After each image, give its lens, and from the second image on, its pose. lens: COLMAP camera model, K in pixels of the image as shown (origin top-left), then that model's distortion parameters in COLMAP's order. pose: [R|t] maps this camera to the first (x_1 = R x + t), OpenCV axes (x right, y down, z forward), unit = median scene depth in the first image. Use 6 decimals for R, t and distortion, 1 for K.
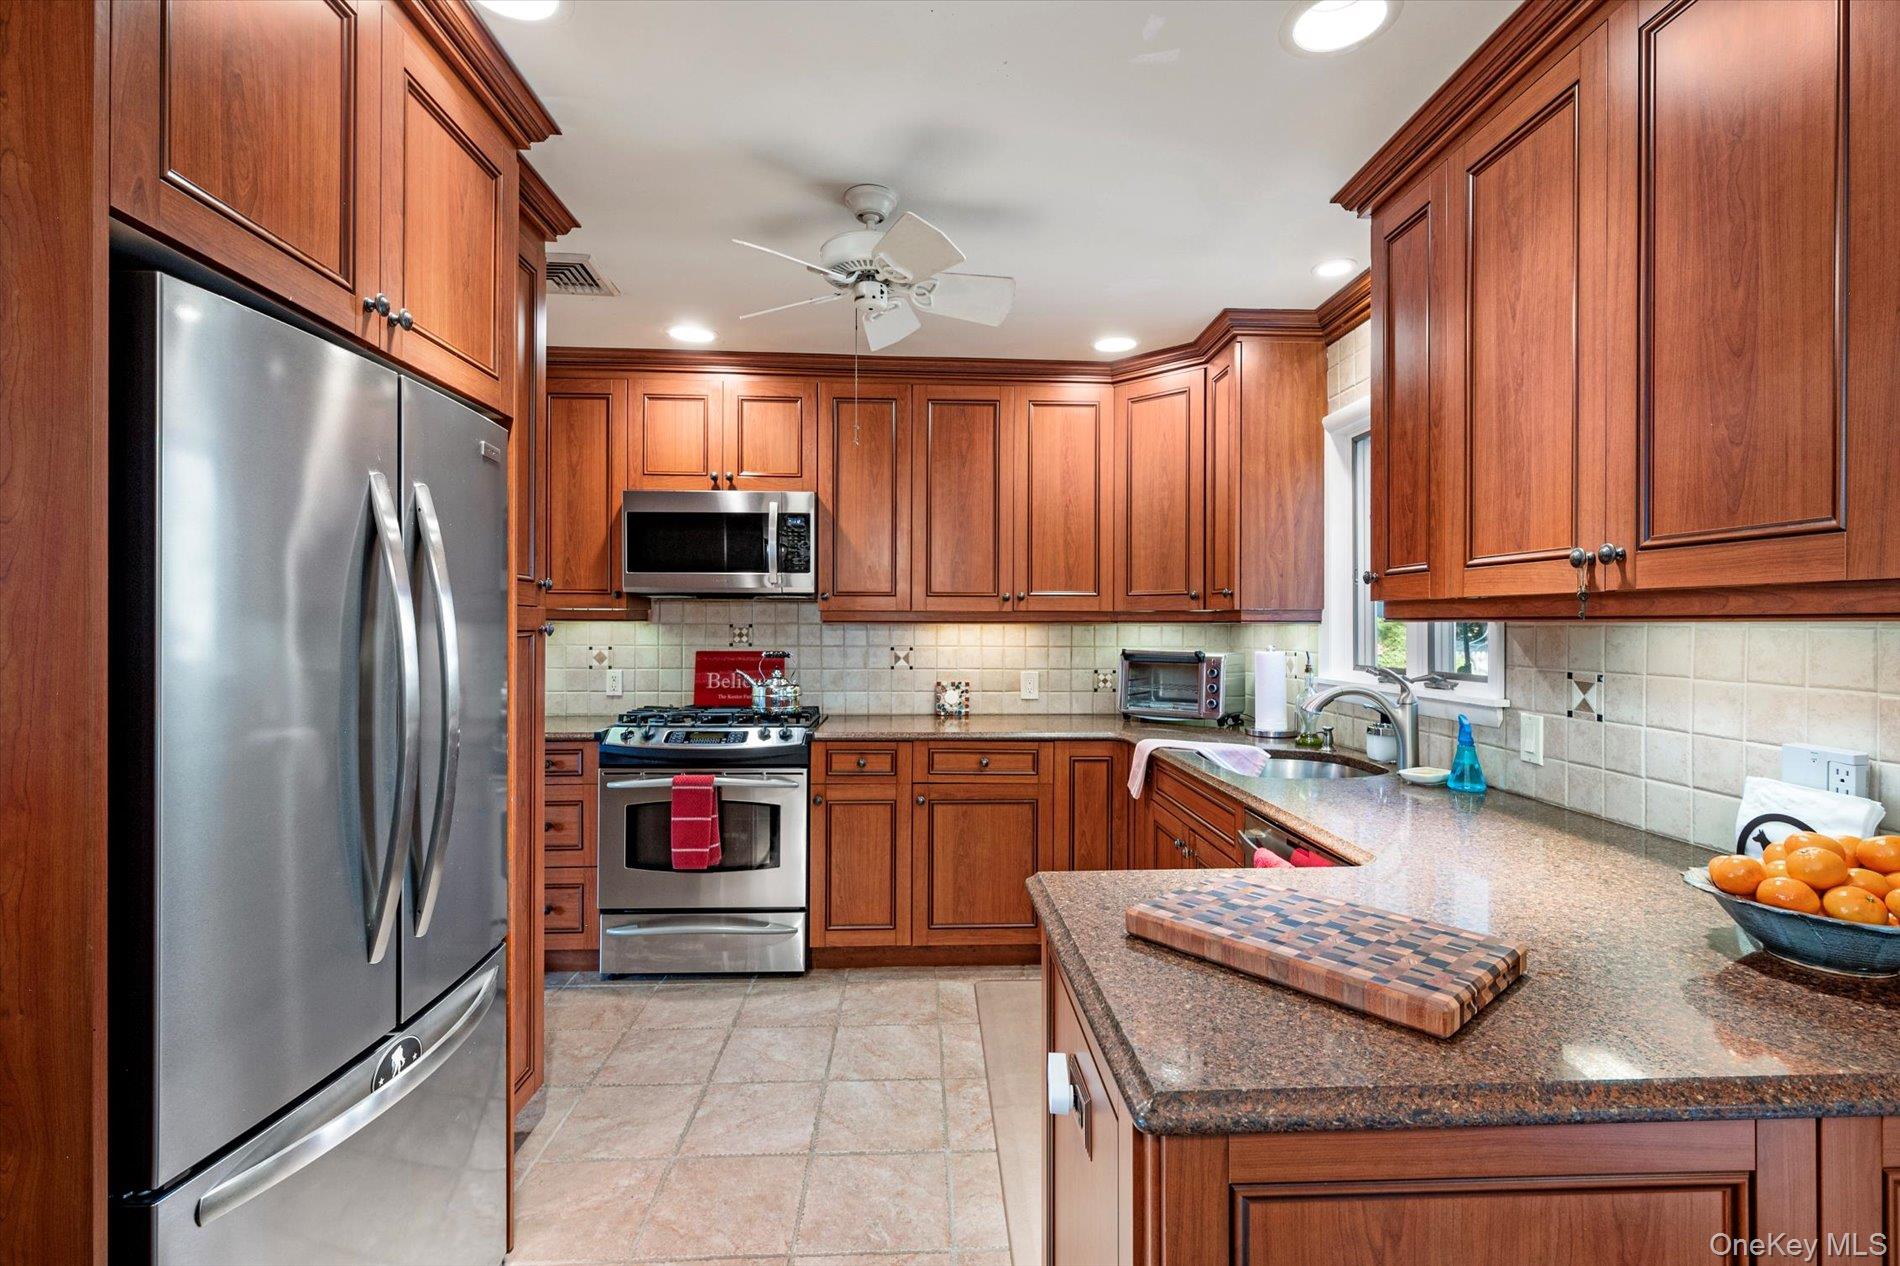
lens RADIAL K [[857.6, 0, 954.8], [0, 857.6, 623.1], [0, 0, 1]] dist [-0.000019, 0.001138]
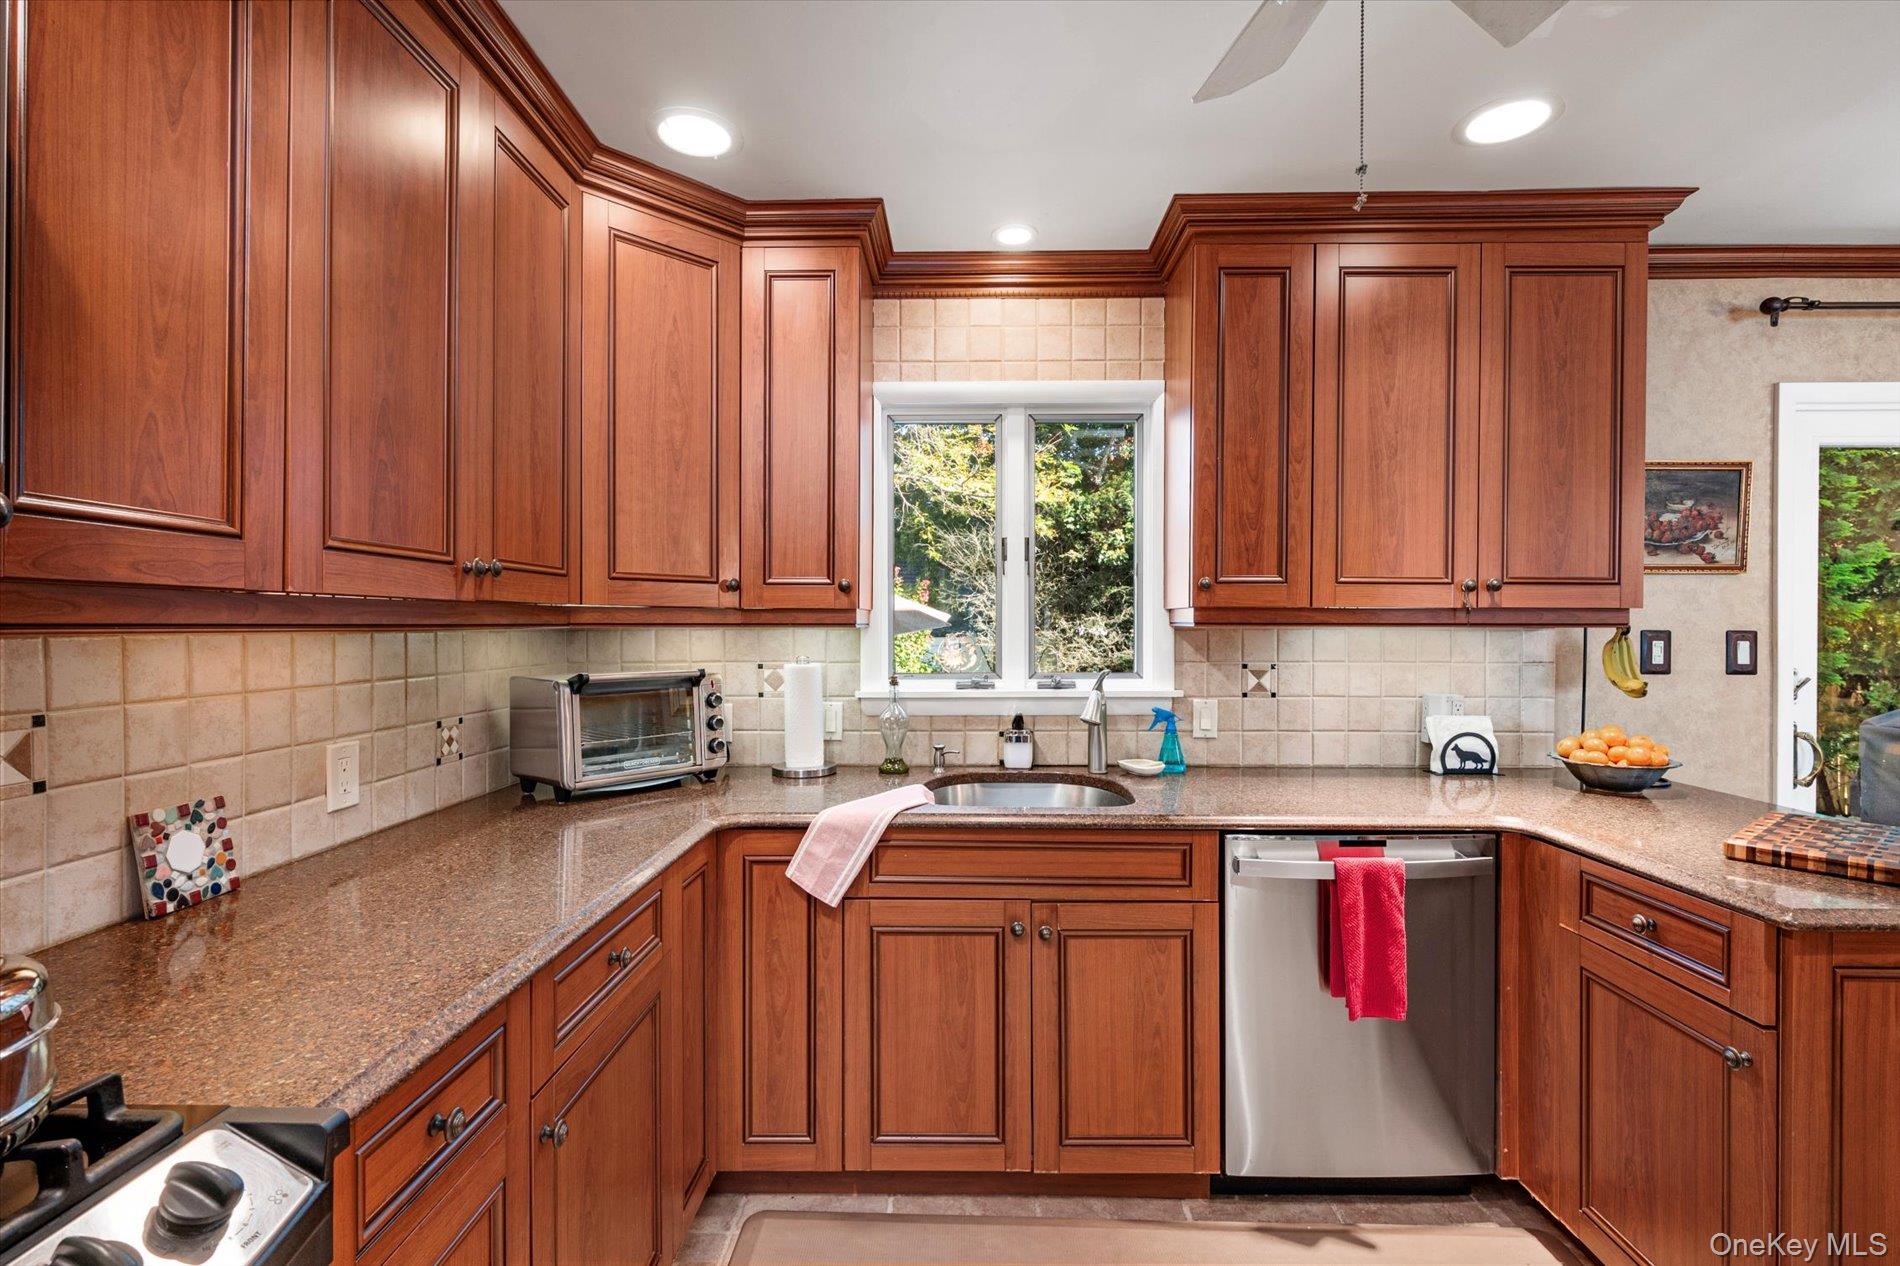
lens RADIAL K [[857.6, 0, 953.2], [0, 857.6, 634.0], [0, 0, 1]] dist [-0.000019, 0.001138]
pose [[0.059955, -0.013004, 0.998116, -0.384490], [-0.001722, 0.999912, 0.013131, -0.003587], [-0.998200, -0.002506, 0.059928, 0.823355]]
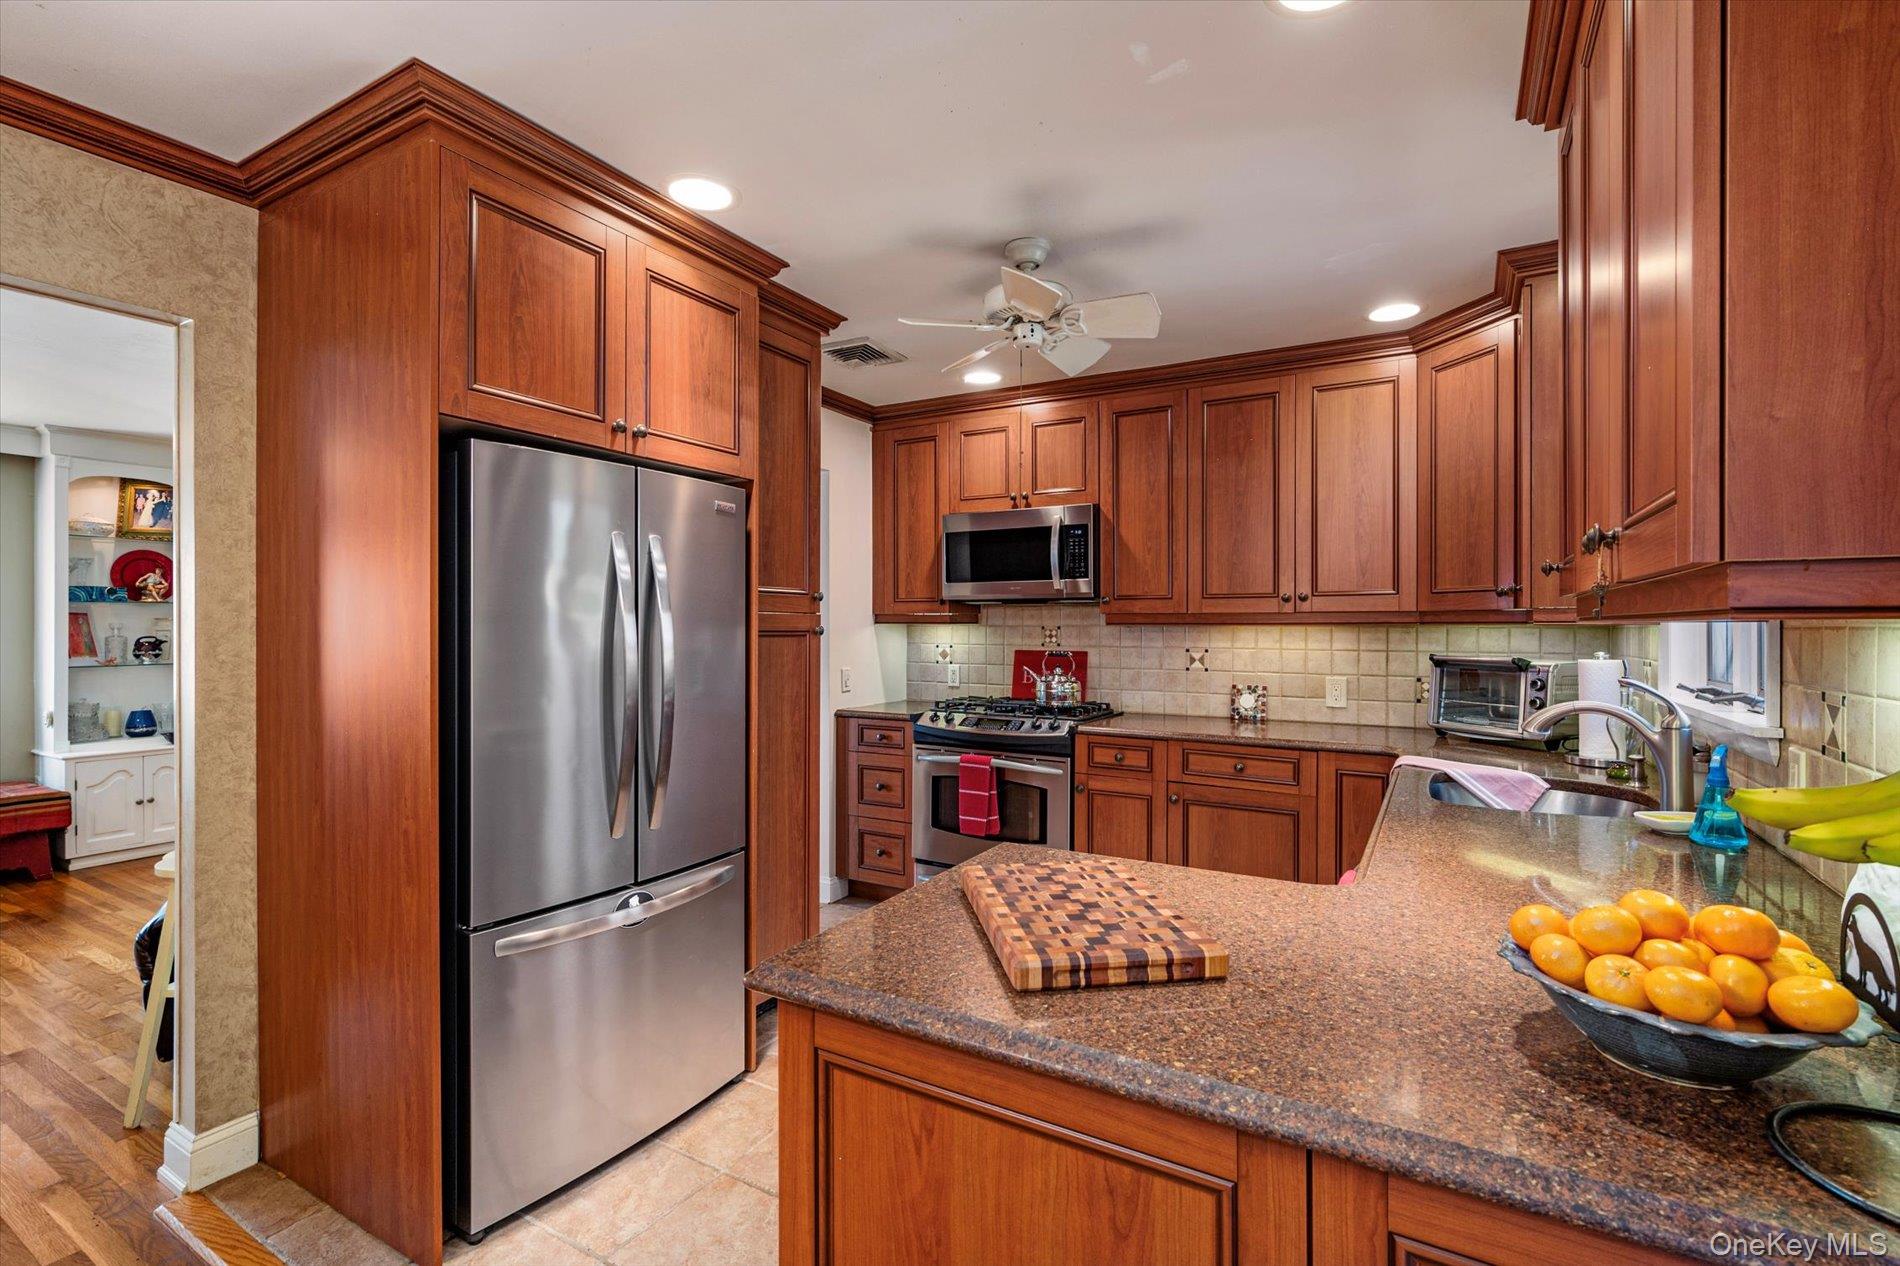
lens RADIAL K [[857.6, 0, 951.7], [0, 857.6, 625.5], [0, 0, 1]] dist [-0.000019, 0.001138]
pose [[0.837220, -0.001722, -0.546863, 0.299647], [0.001811, 0.999998, -0.000376, 0.000521], [0.546863, -0.000675, 0.837222, 0.000933]]
